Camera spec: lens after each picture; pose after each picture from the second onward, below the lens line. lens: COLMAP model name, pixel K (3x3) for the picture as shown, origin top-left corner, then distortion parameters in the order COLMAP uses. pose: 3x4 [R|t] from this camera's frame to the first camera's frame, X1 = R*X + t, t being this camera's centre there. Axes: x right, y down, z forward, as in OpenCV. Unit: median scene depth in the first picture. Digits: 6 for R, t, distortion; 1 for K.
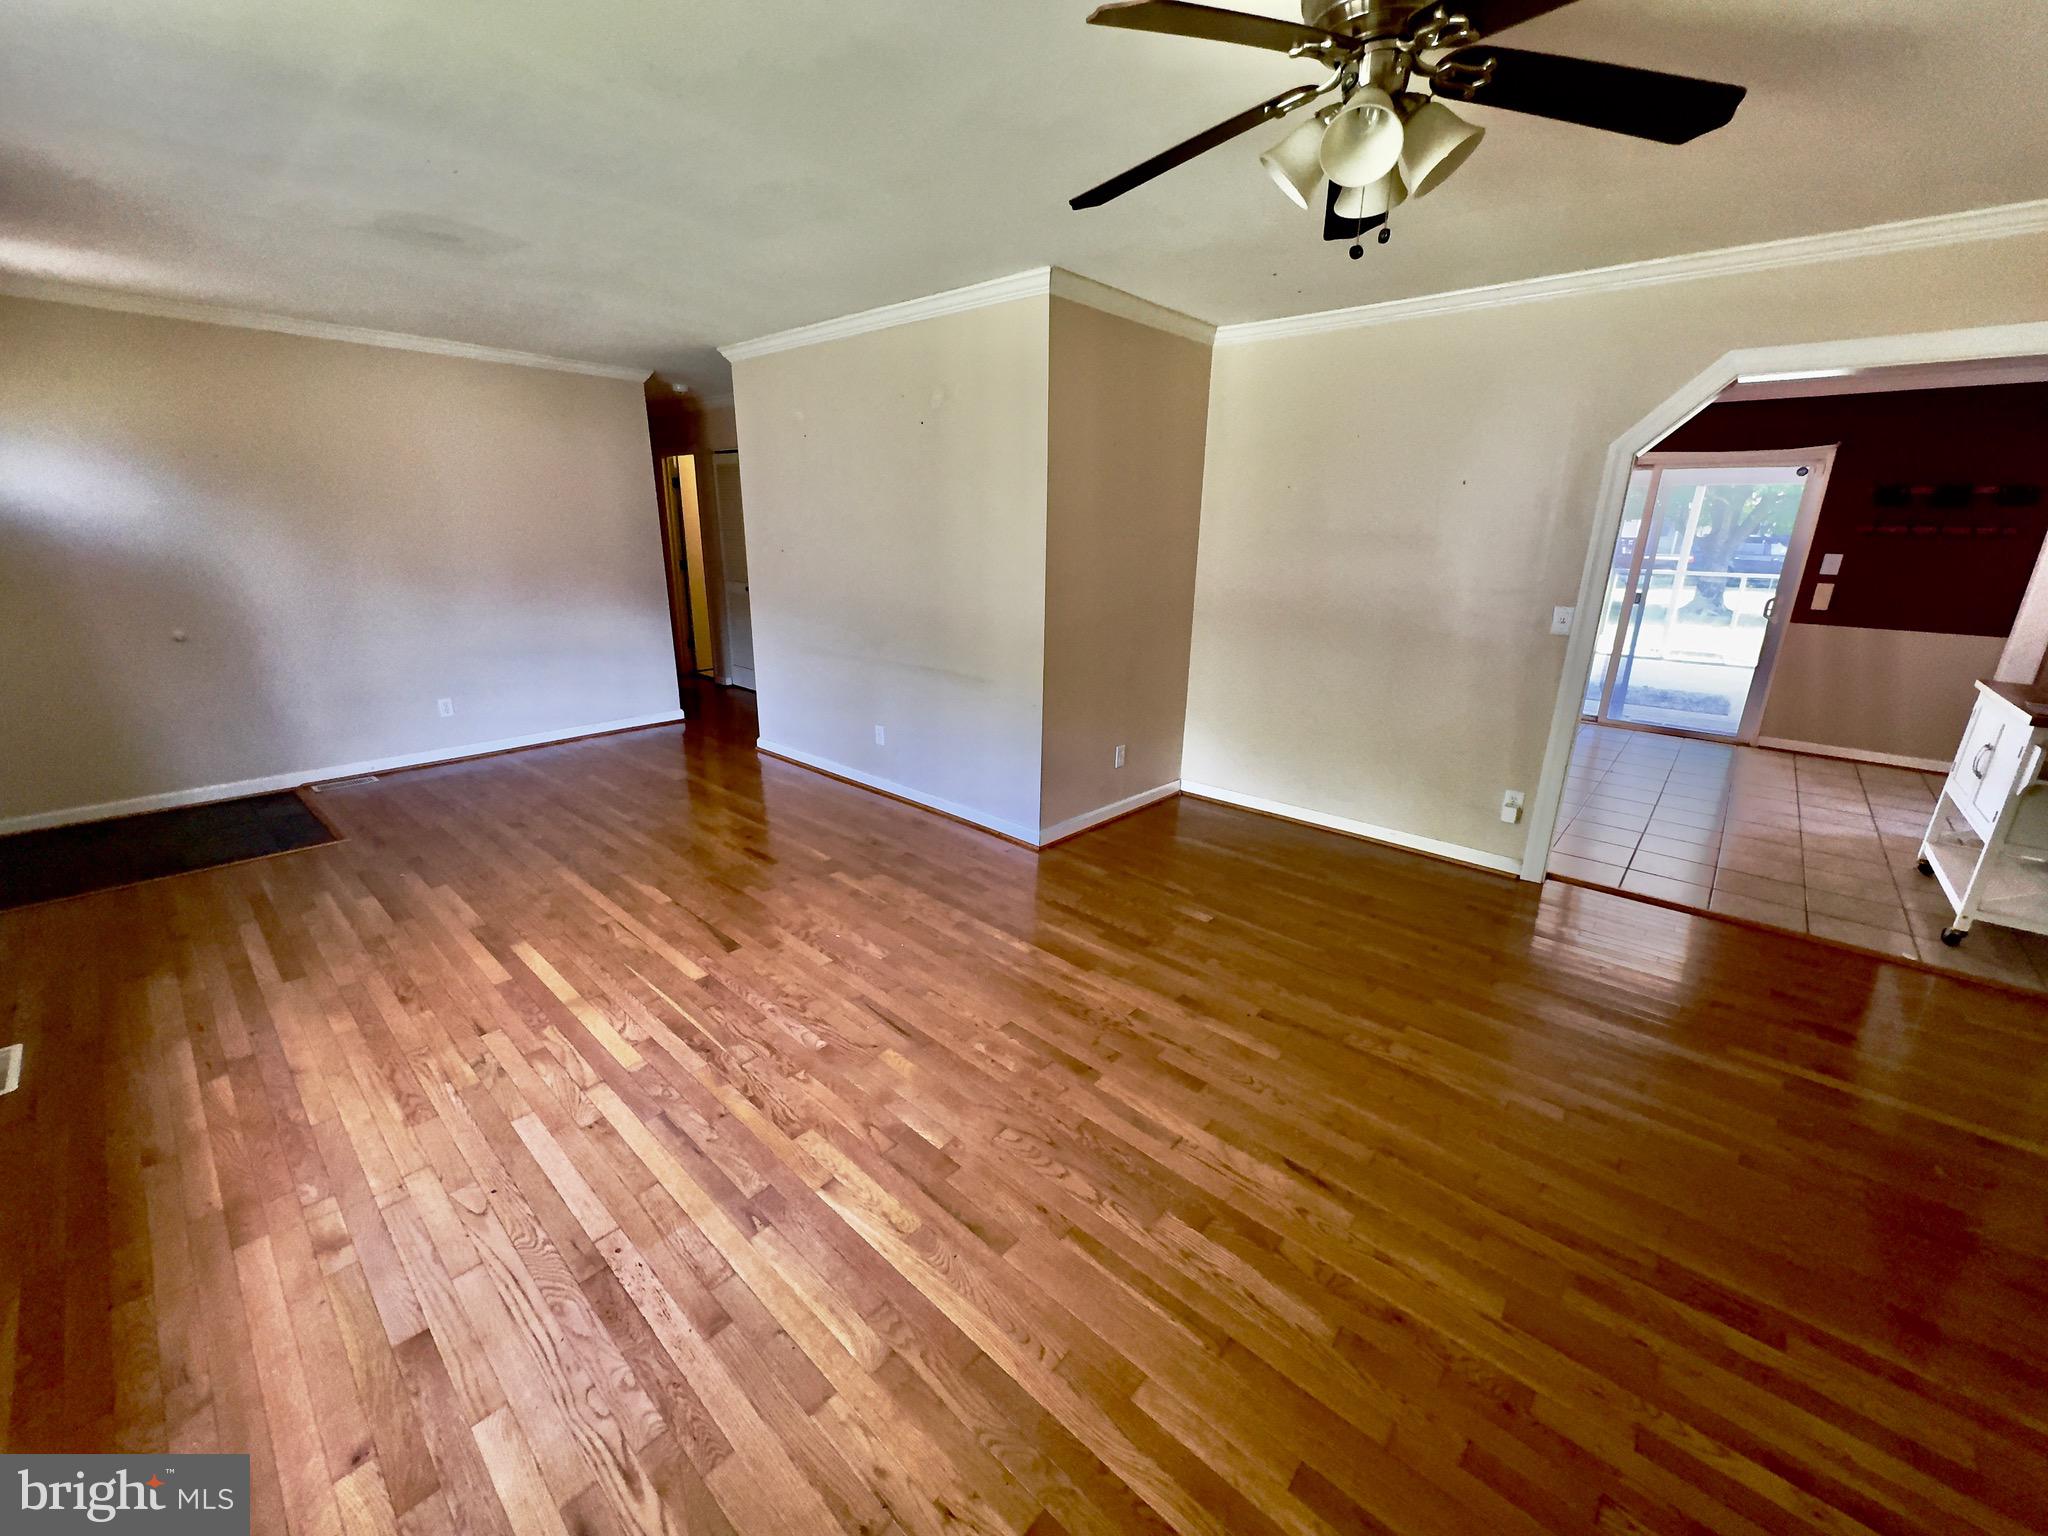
lens RADIAL K [[816.0, 0, 1026.1], [0, 816.0, 760.2], [0, 0, 1]] dist [-0.001562, 0.000112]
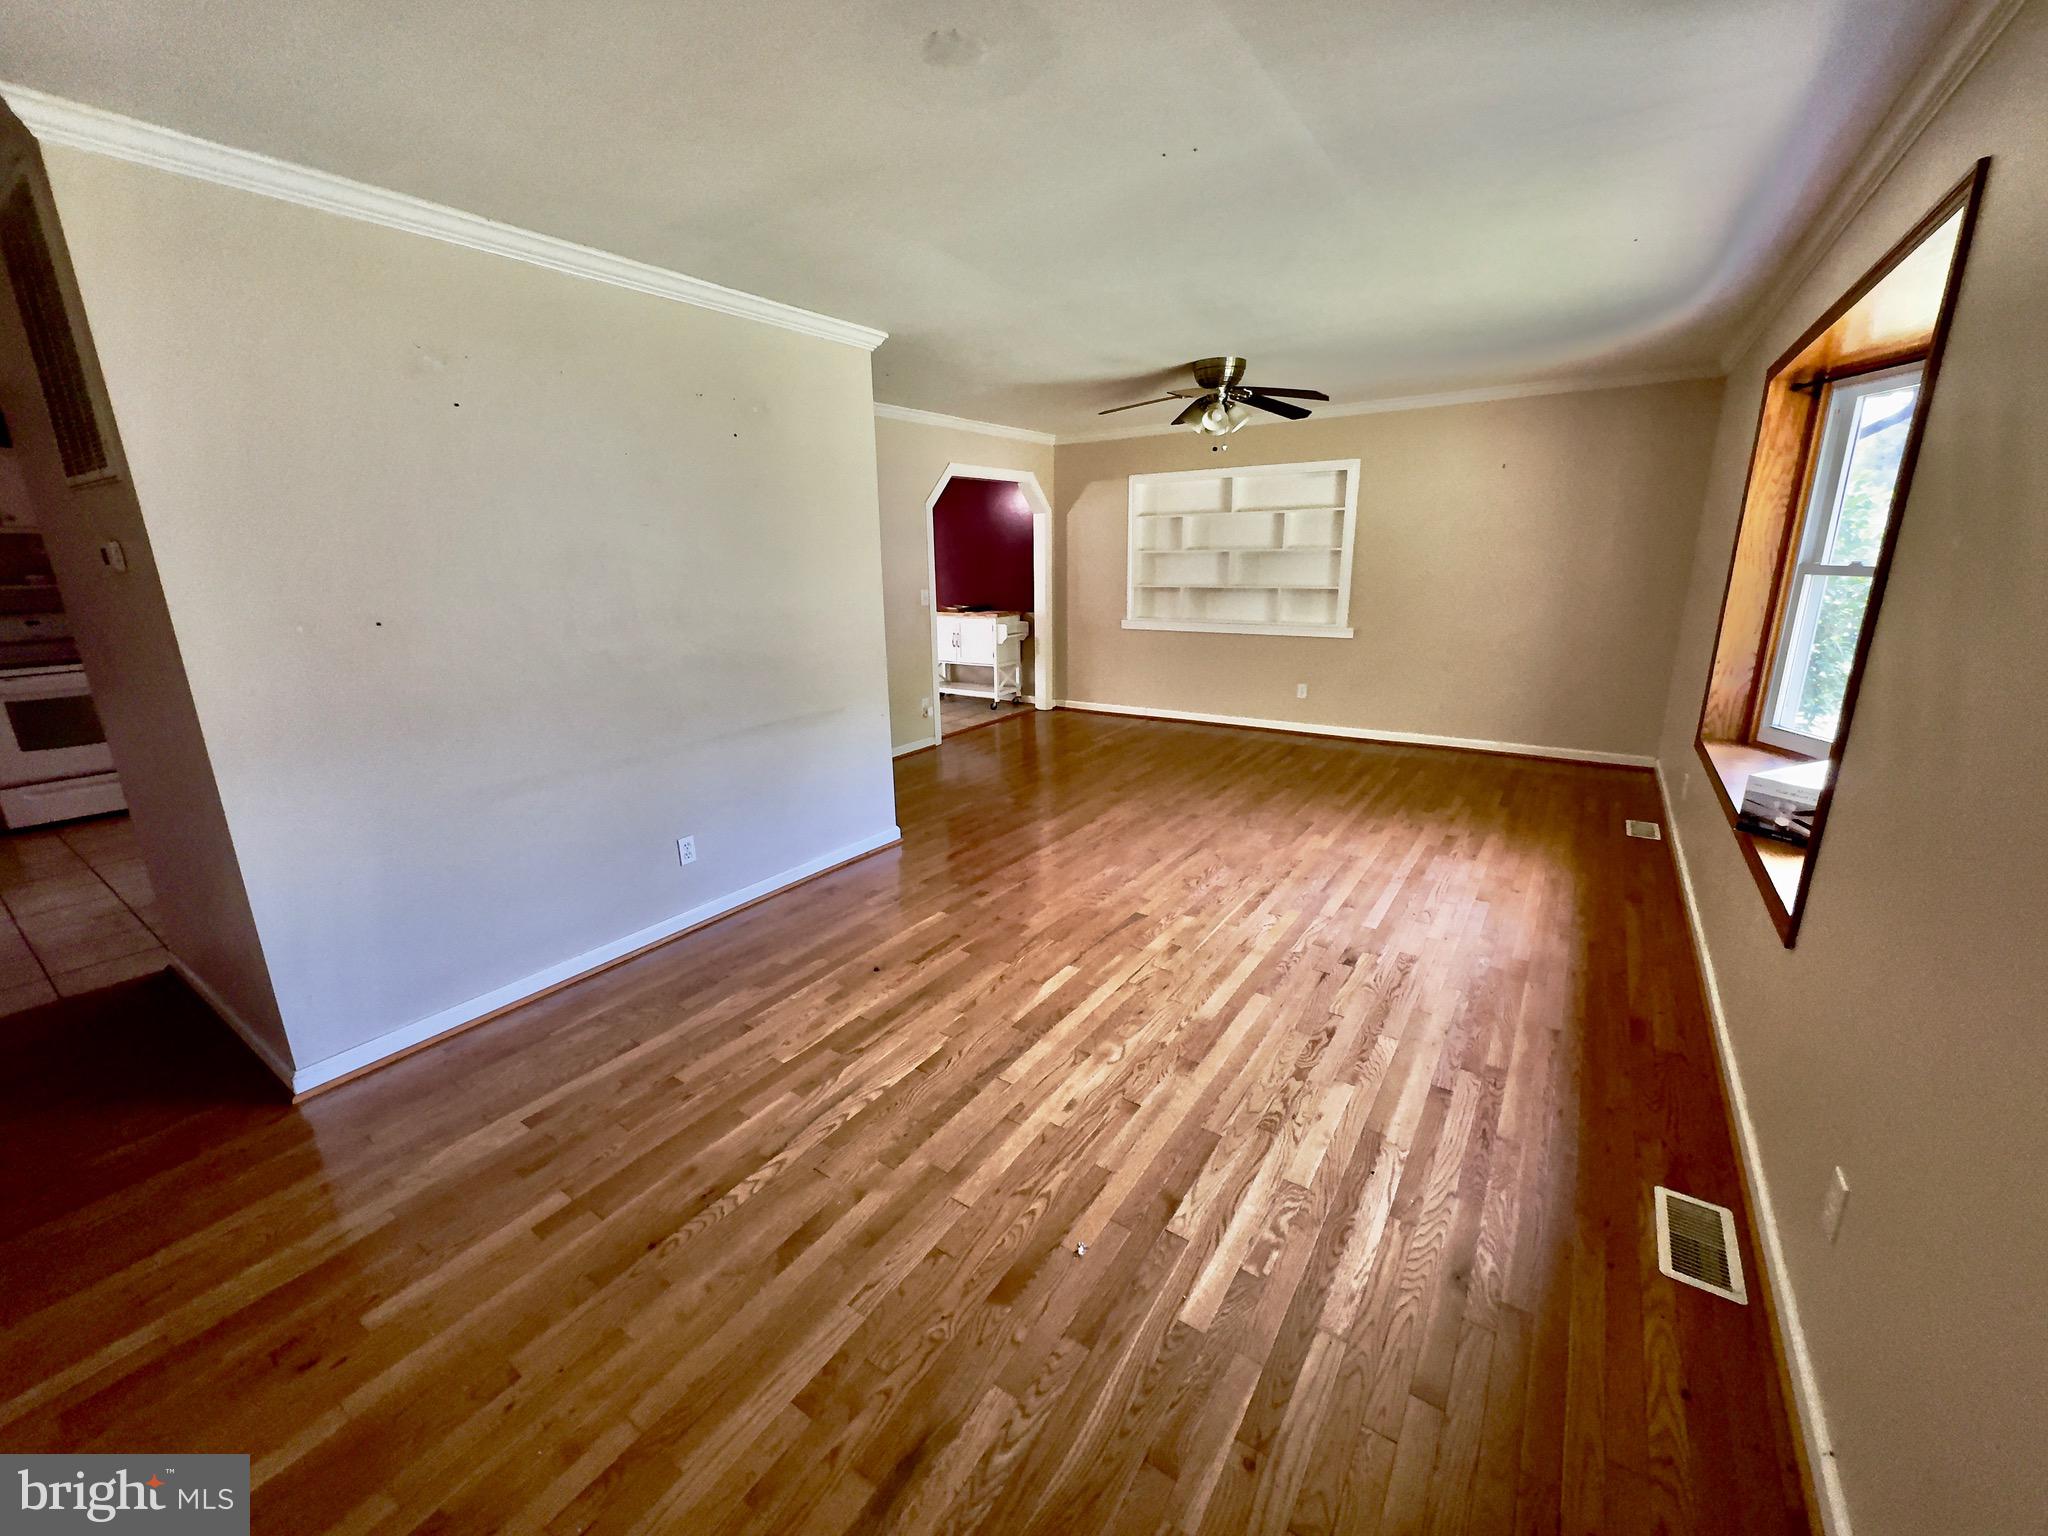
lens RADIAL K [[816.0, 0, 1025.9], [0, 816.0, 764.8], [0, 0, 1]] dist [-0.001562, 0.000112]
pose [[-0.131253, -0.268399, 0.954324, -1.396442], [0.293059, 0.909123, 0.295992, -0.354458], [-0.947042, 0.318523, -0.040669, 1.146537]]
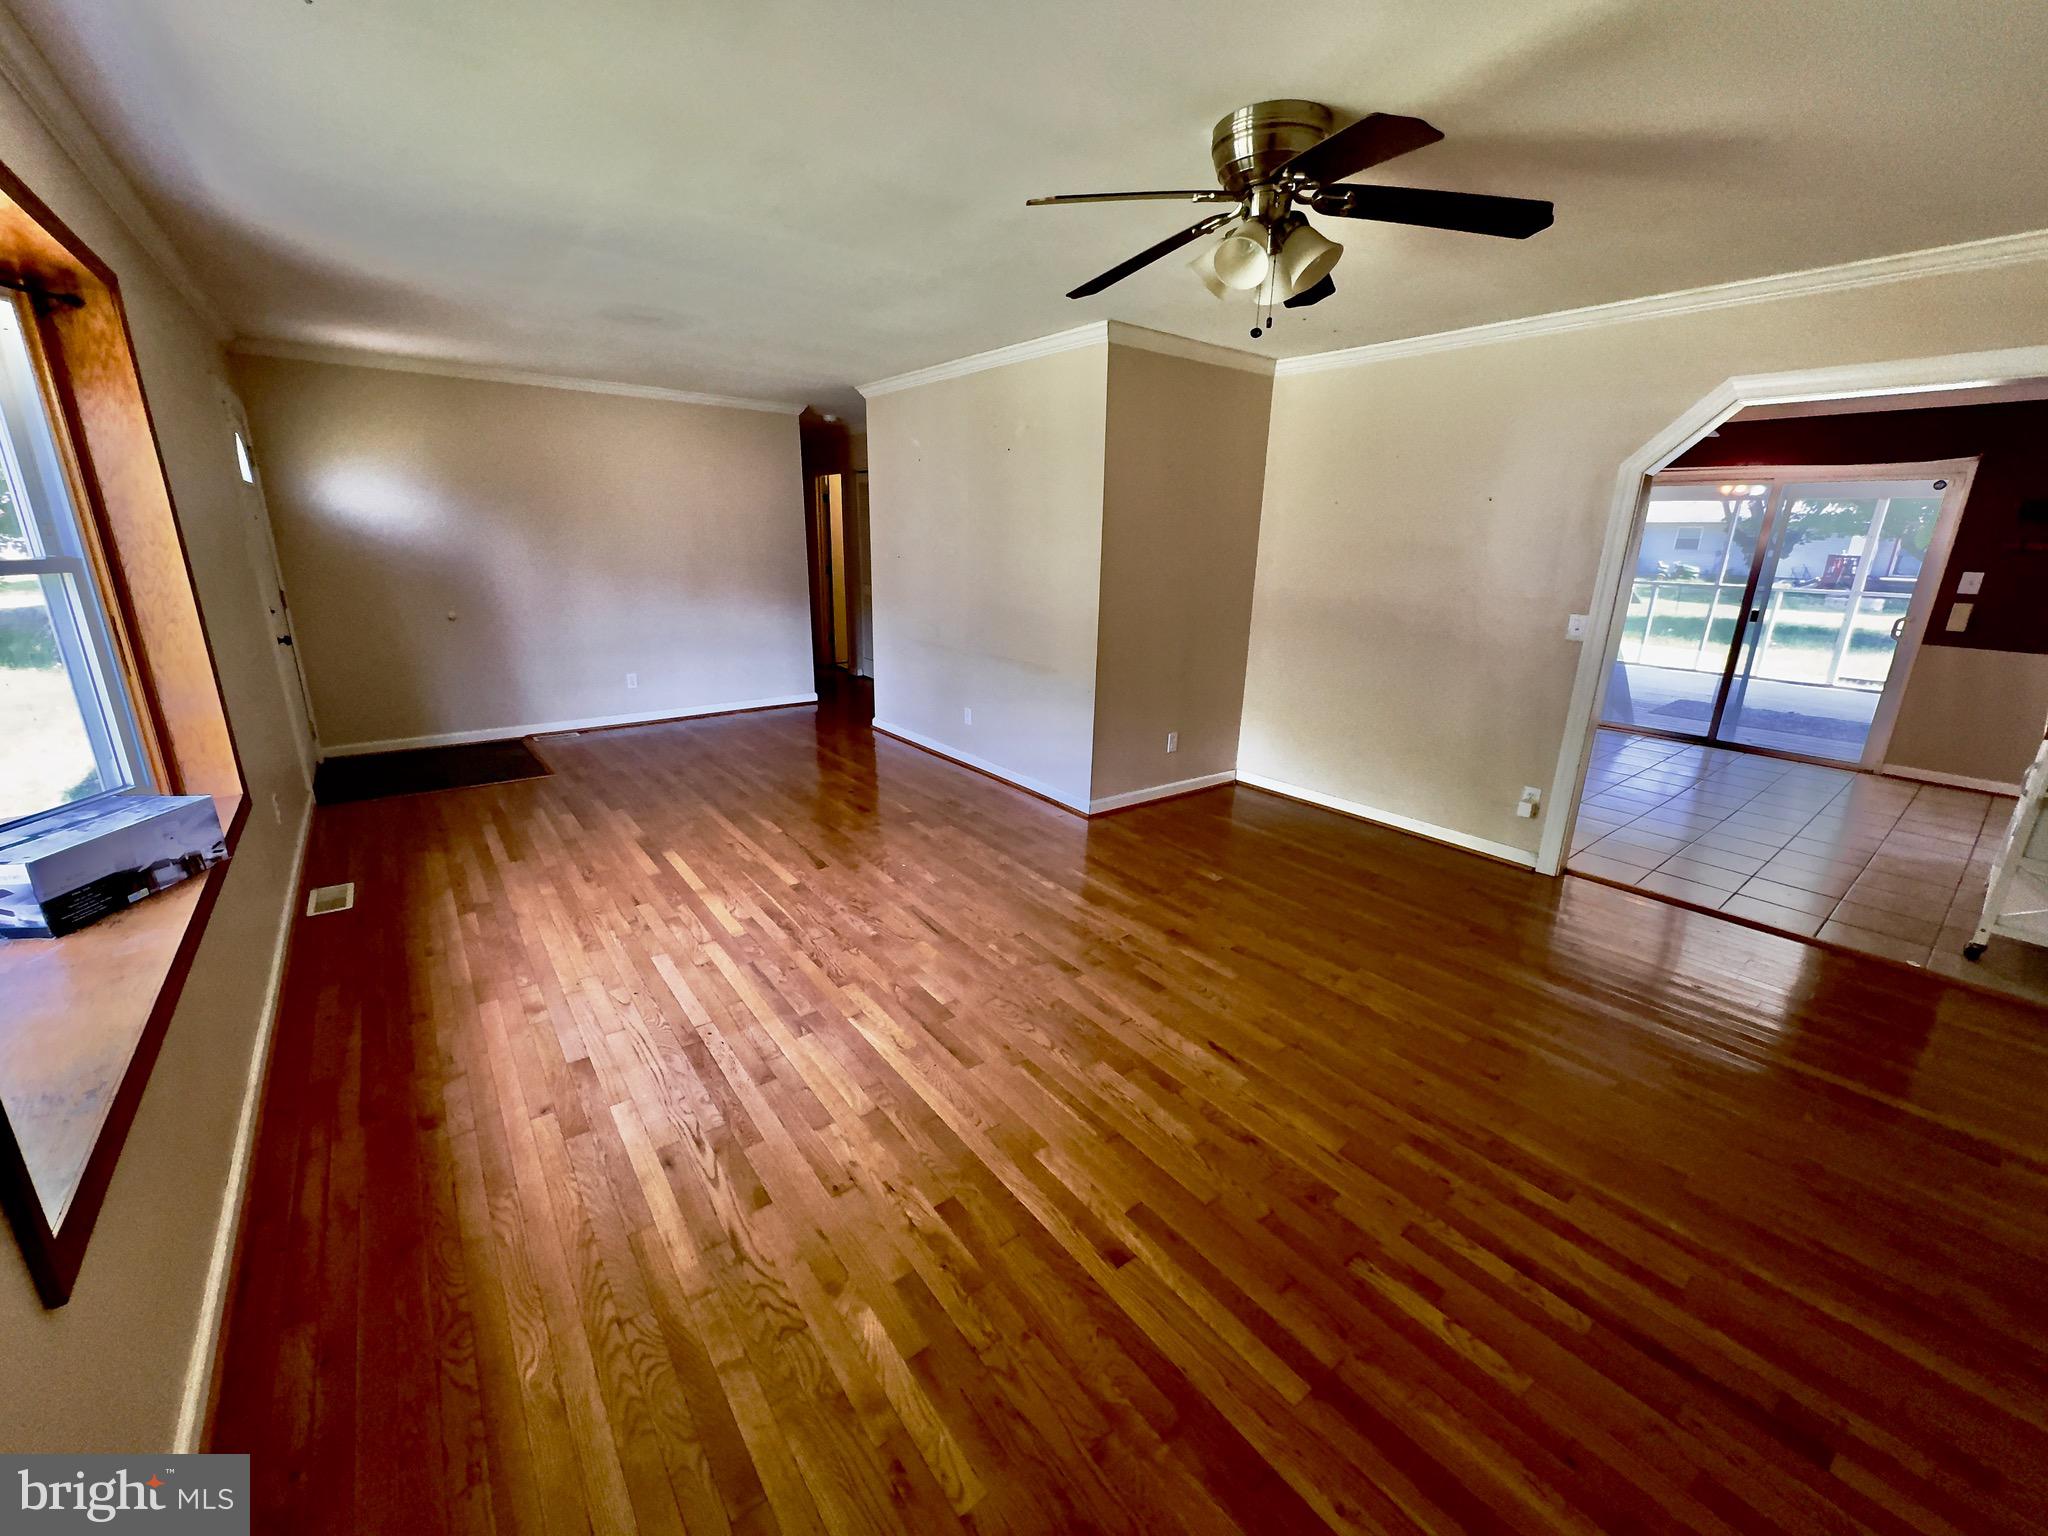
lens RADIAL K [[816.0, 0, 1027.1], [0, 816.0, 759.9], [0, 0, 1]] dist [-0.001562, 0.000112]
pose [[0.984287, 0.052249, -0.168668, 0.161389], [-0.054573, 0.998468, -0.009169, 0.059626], [0.167930, 0.018229, 0.985630, -0.201396]]
